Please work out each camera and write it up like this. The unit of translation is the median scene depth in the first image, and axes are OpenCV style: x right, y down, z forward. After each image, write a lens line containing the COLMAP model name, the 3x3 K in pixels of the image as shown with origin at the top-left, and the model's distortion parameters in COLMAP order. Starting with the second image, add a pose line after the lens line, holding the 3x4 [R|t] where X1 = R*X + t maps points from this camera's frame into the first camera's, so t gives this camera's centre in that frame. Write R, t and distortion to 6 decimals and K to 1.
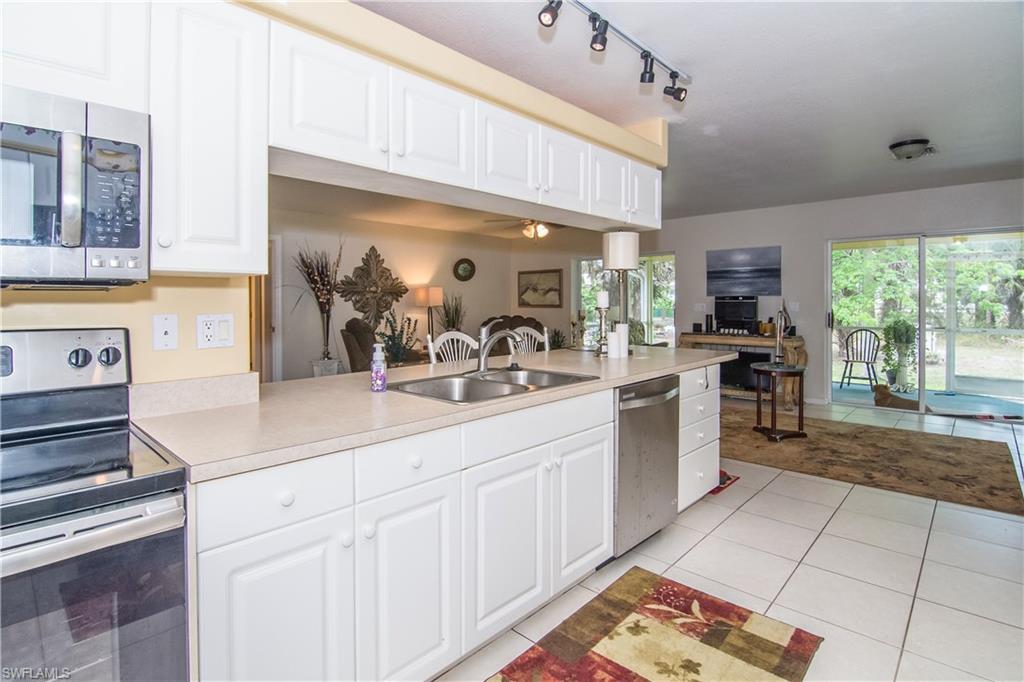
lens RADIAL K [[513.5, 0, 508.5], [0, 513.5, 307.6], [0, 0, 1]] dist [-0.003556, -0.000703]
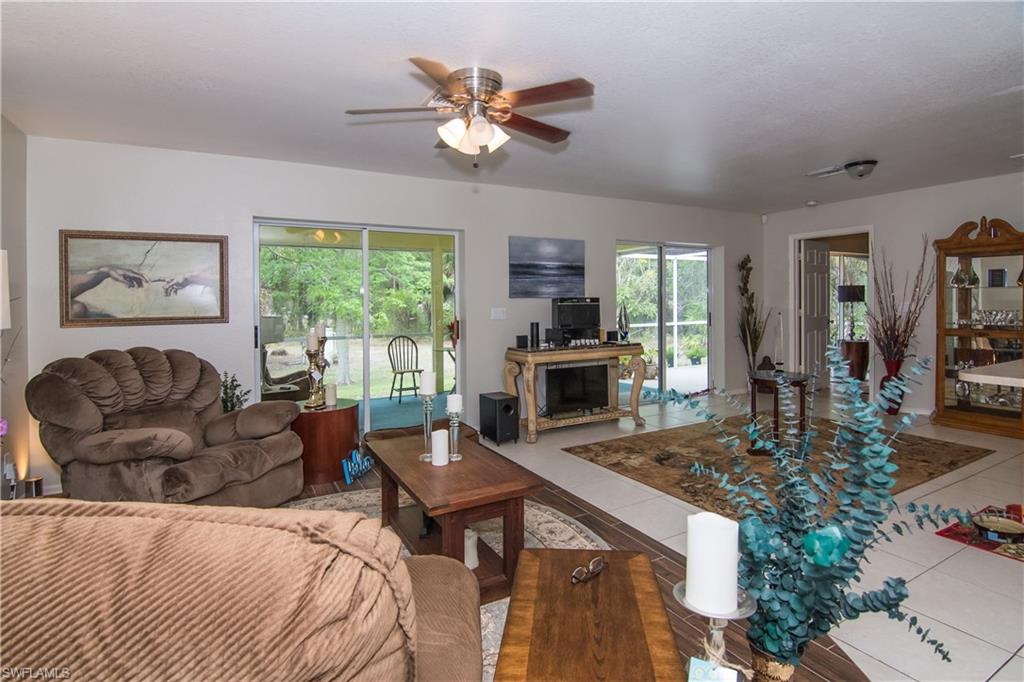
lens RADIAL K [[513.5, 0, 508.5], [0, 513.5, 307.6], [0, 0, 1]] dist [-0.003556, -0.000703]
pose [[0.312040, -0.004443, 0.950059, -0.315677], [0.027179, 0.999622, -0.004252, -0.005757], [-0.949680, 0.027149, 0.312042, 0.800583]]
